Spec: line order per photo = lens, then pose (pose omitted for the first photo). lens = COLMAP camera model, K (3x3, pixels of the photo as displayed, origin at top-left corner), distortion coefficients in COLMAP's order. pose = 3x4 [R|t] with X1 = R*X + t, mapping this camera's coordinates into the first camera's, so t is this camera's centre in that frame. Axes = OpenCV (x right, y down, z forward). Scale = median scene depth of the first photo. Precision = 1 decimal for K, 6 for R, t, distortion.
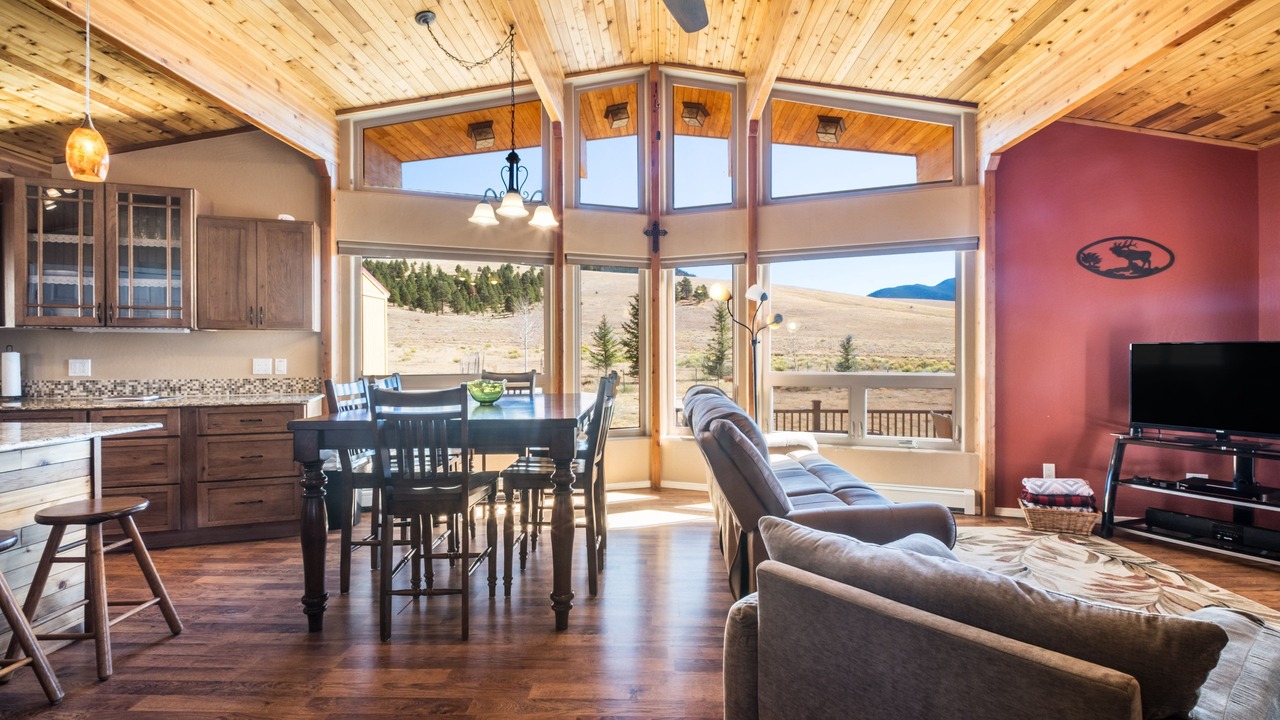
lens RADIAL K [[604.9, 0, 649.4], [0, 604.9, 352.1], [0, 0, 1]] dist [-0.001871, -0.002878]
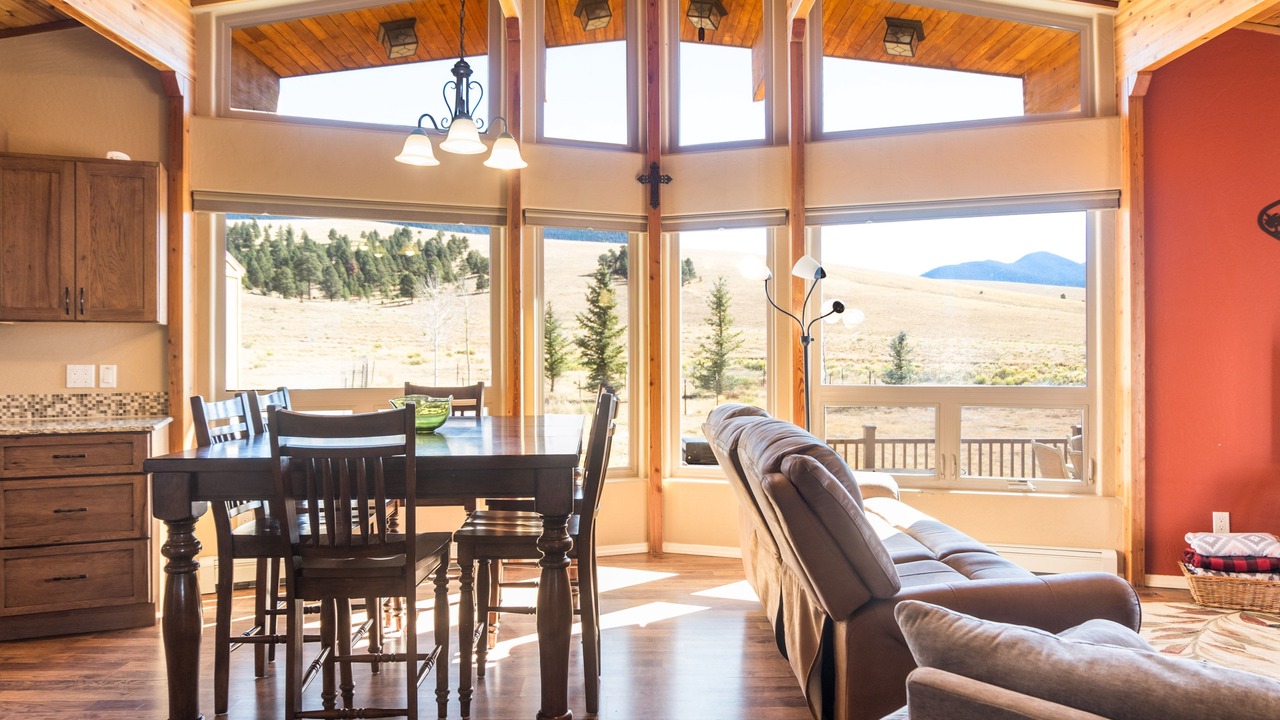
lens RADIAL K [[870.9, 0, 638.6], [0, 870.9, 348.7], [0, 0, 1]] dist [-0.049983, 0.034808]
pose [[0.999452, -0.000530, 0.033084, -0.052502], [0.000783, 0.999970, -0.007642, 0.000633], [-0.033078, 0.007663, 0.999423, 0.022459]]
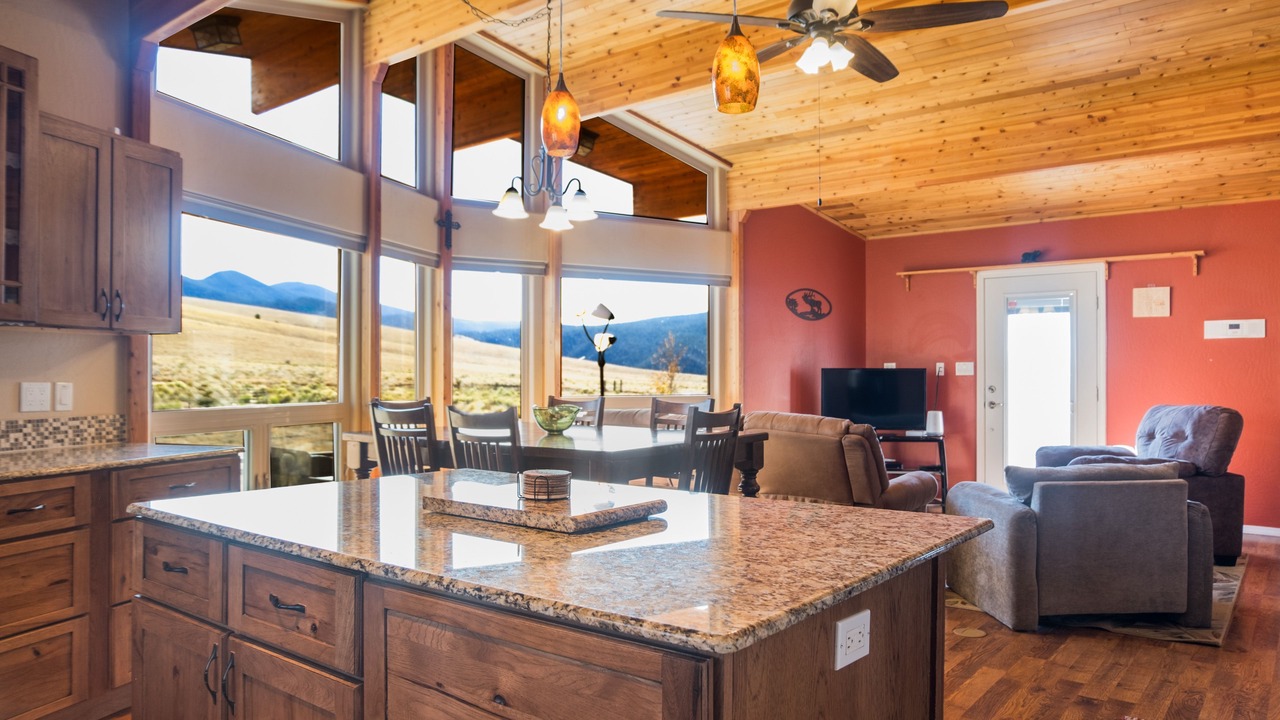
lens RADIAL K [[870.9, 0, 637.6], [0, 870.9, 358.5], [0, 0, 1]] dist [-0.049983, 0.034808]
pose [[0.609519, 0.017768, 0.792572, -0.973036], [-0.003852, 0.999803, -0.019452, 0.002346], [-0.792762, 0.008804, 0.609468, 0.126047]]
